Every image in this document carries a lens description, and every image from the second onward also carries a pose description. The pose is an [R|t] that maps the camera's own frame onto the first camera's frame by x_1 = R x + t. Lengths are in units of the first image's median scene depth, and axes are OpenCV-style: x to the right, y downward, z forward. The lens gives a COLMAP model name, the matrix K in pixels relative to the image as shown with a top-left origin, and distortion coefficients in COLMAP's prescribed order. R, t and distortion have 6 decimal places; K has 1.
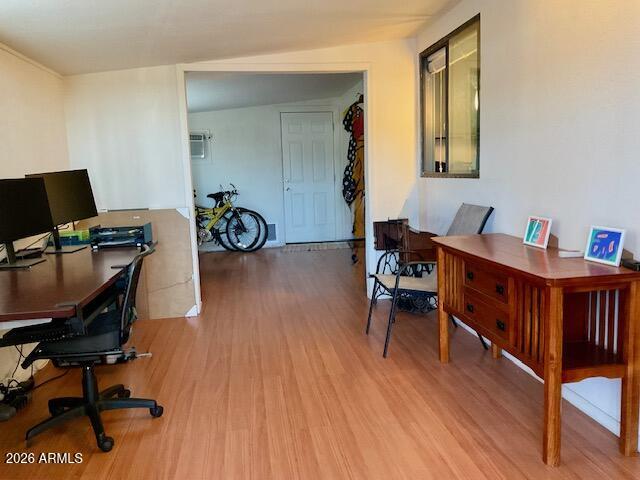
lens RADIAL K [[527.1, 0, 320.0], [0, 527.1, 240.0], [0, 0, 1]] dist [0.072179, -0.142627]
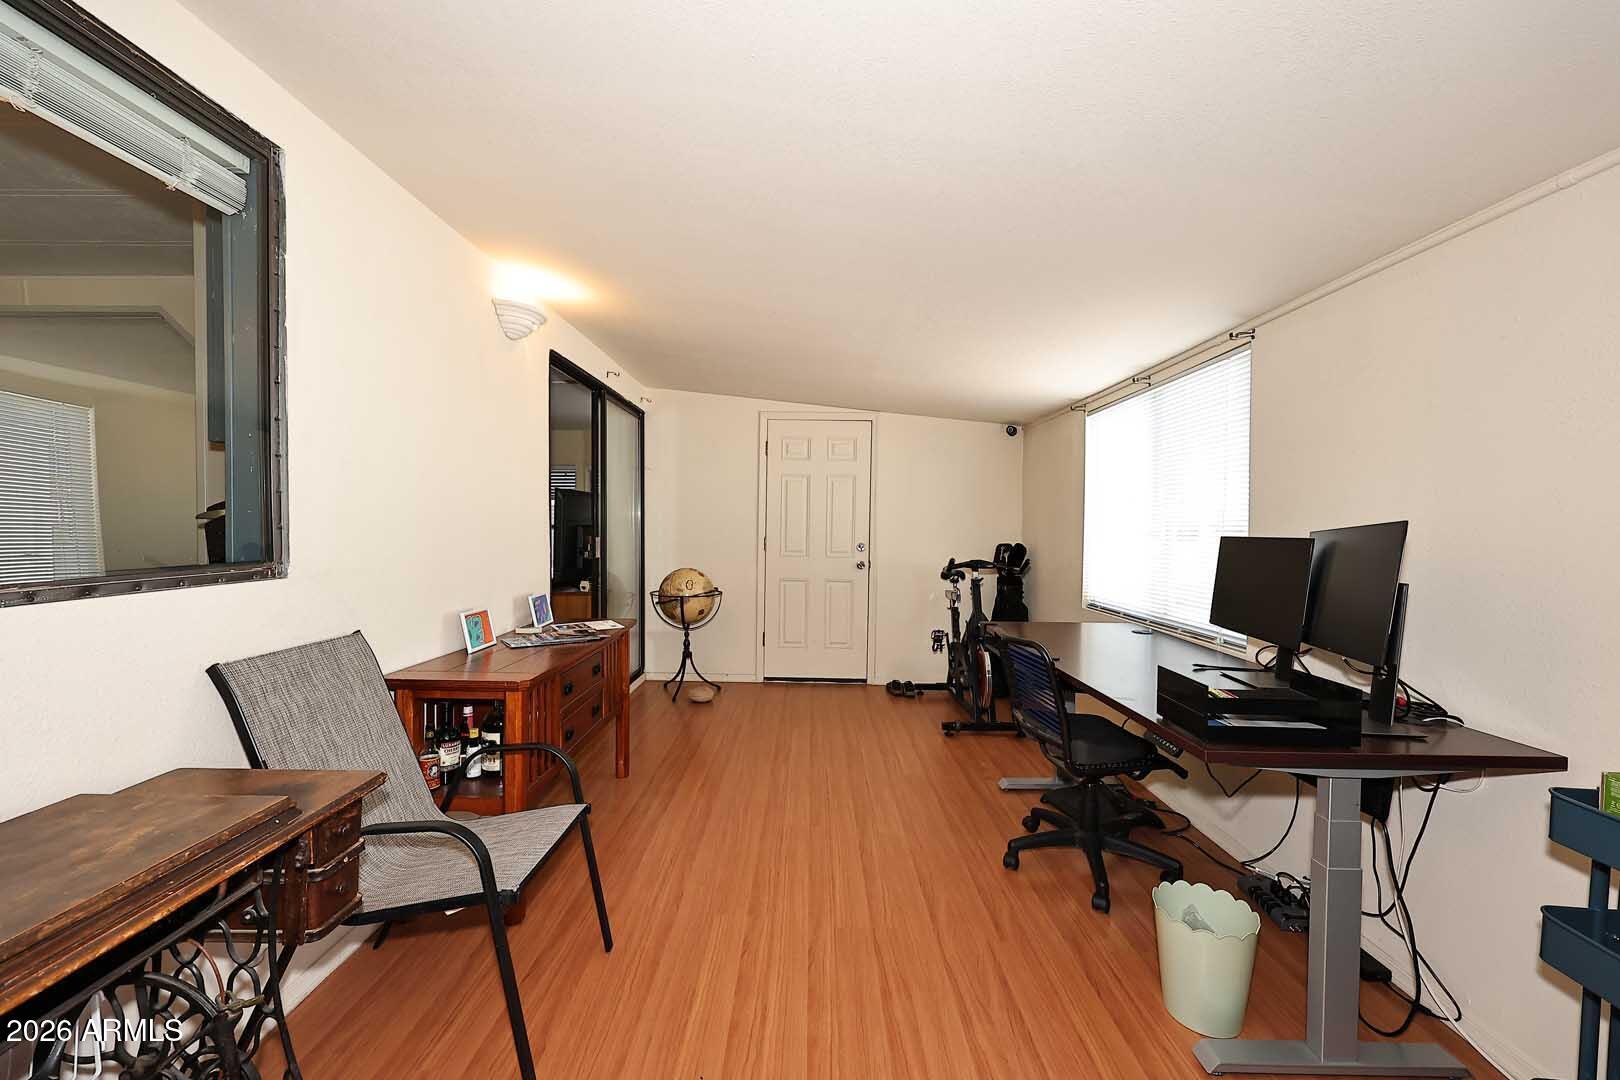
lens RADIAL K [[656.1, 0, 813.0], [0, 656.1, 537.6], [0, 0, 1]] dist [-0.000897, -0.000224]
pose [[-0.990007, 0.027292, 0.138353, -0.141733], [0.047809, 0.987947, 0.147223, -0.204983], [-0.132668, 0.152366, -0.979379, 1.478176]]
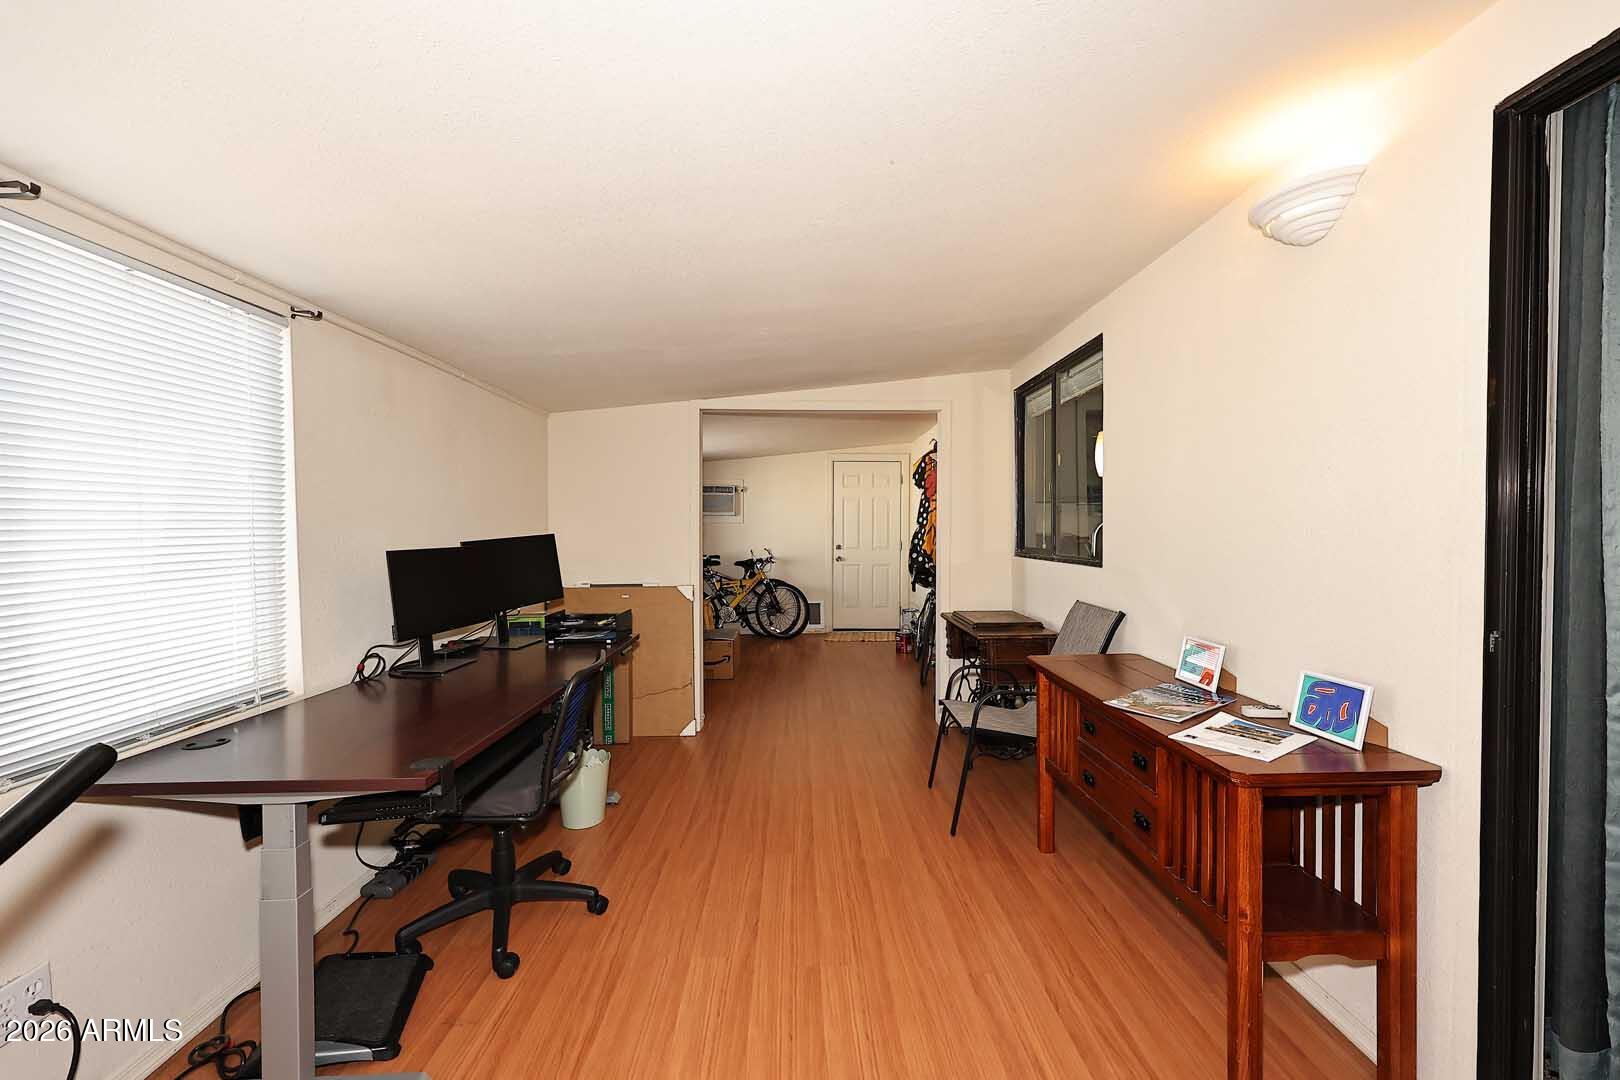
lens RADIAL K [[656.1, 0, 813.0], [0, 656.1, 537.6], [0, 0, 1]] dist [-0.000897, -0.000224]
pose [[0.992508, 0.036316, -0.116656, 0.031217], [-0.049572, 0.992378, -0.112818, -0.043767], [0.111670, 0.117755, 0.986744, 0.132911]]
